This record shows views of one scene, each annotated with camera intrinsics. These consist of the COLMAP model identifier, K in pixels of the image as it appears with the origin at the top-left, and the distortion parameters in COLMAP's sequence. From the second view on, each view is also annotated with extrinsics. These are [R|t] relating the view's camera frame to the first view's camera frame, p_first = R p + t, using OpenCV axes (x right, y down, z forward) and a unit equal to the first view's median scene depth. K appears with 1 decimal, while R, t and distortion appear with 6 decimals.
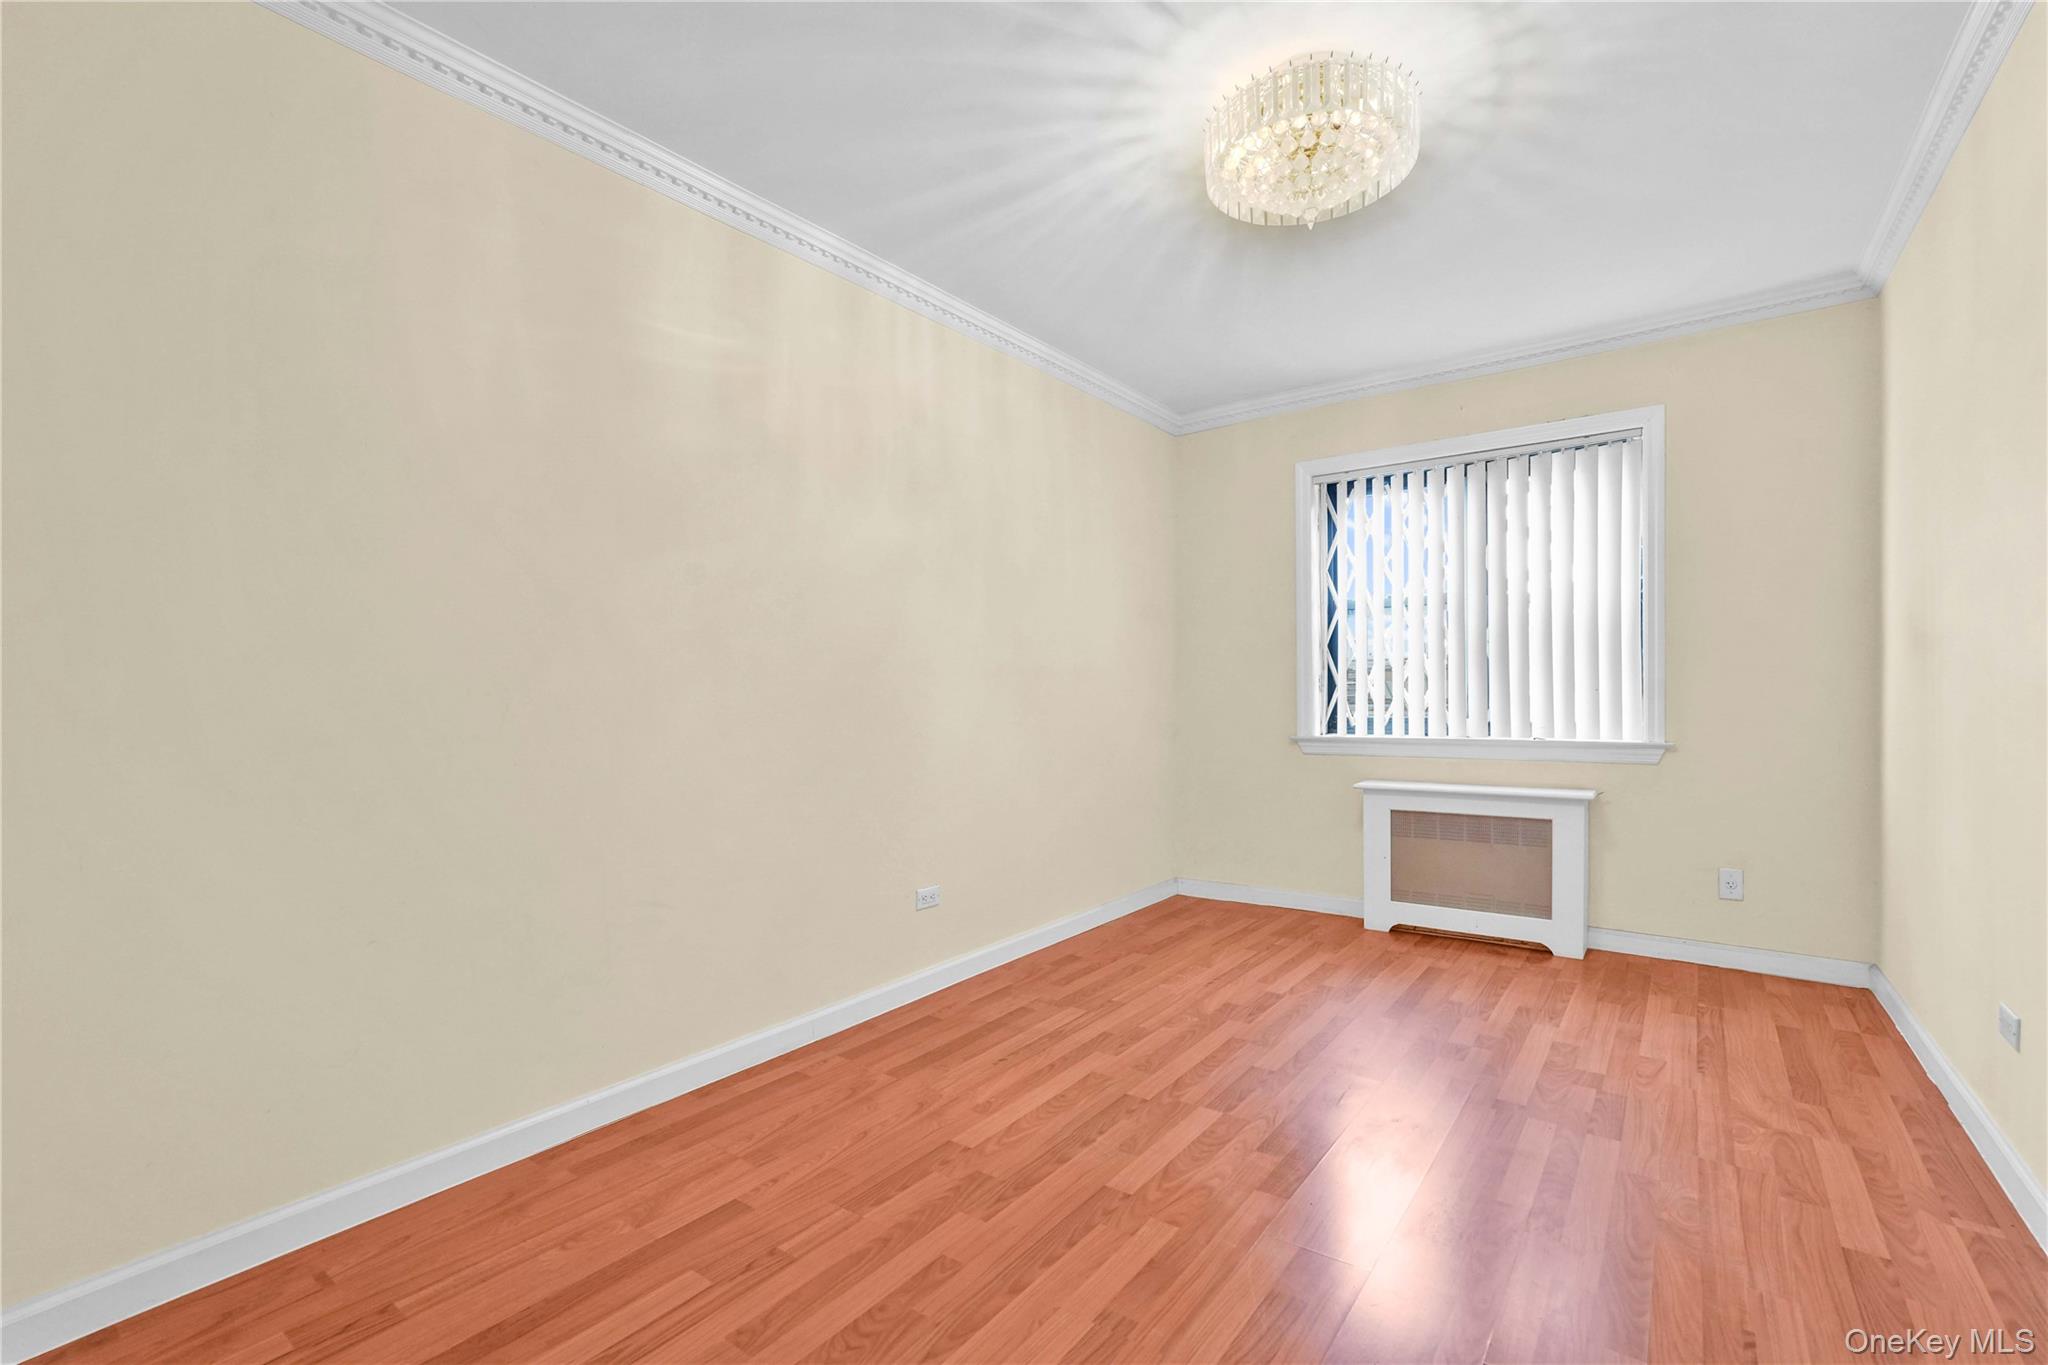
lens RADIAL K [[904.5, 0, 1019.6], [0, 904.5, 697.2], [0, 0, 1]] dist [-0.000788, 0.000238]
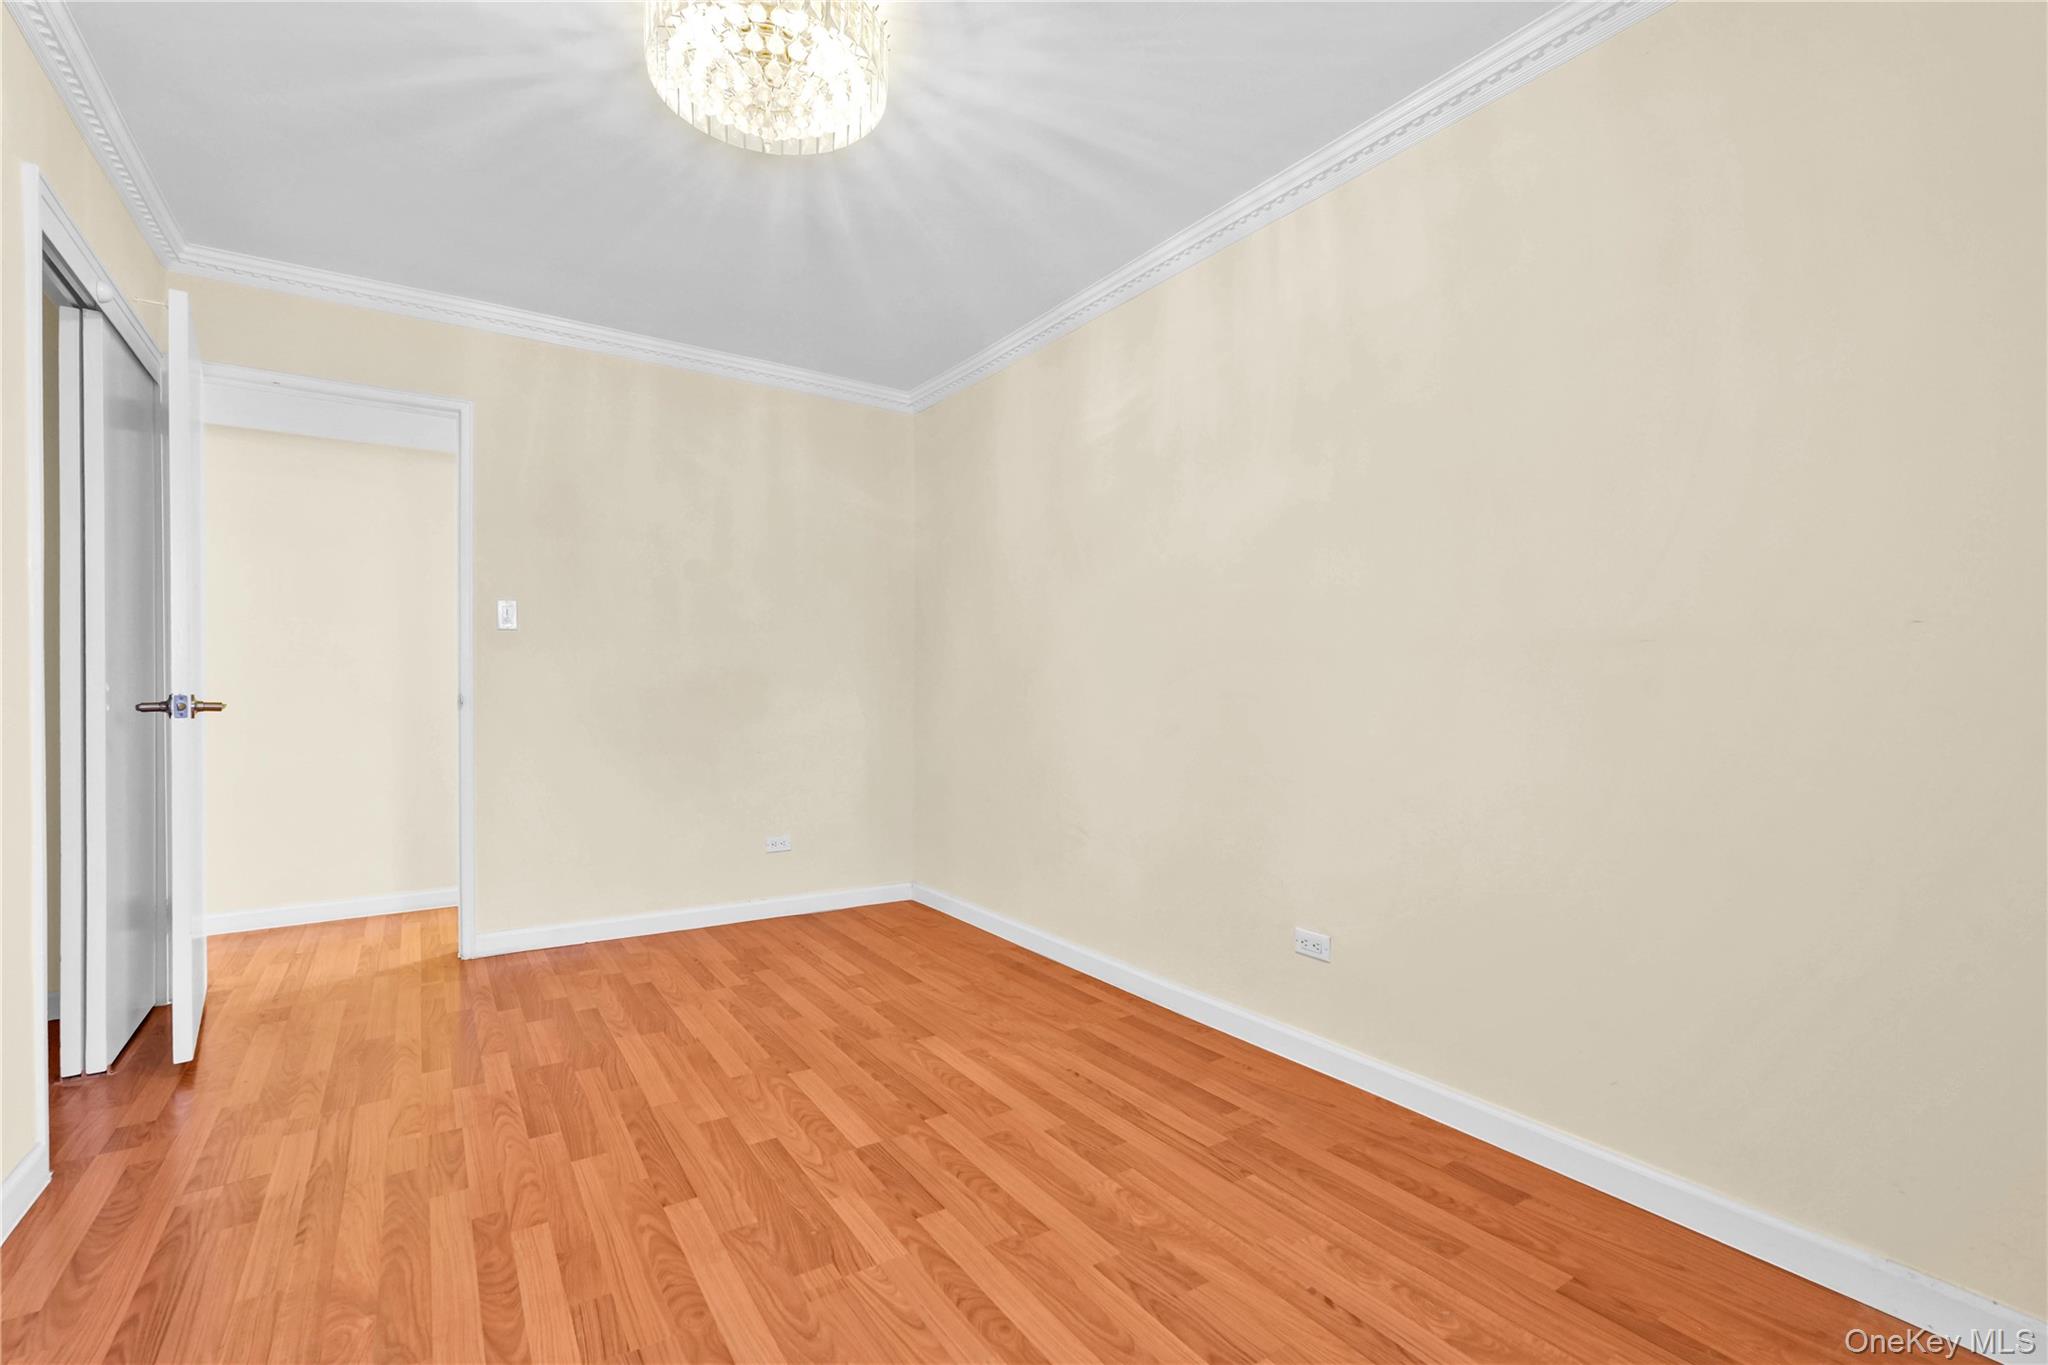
lens RADIAL K [[905.8, 0, 1014.6], [0, 905.8, 685.1], [0, 0, 1]] dist [-0.000746, 0.000117]
pose [[-0.344174, 0.002485, -0.938903, 0.935404], [-0.000544, 0.999996, 0.002846, -0.003425], [0.938906, 0.001490, -0.344171, 1.340951]]
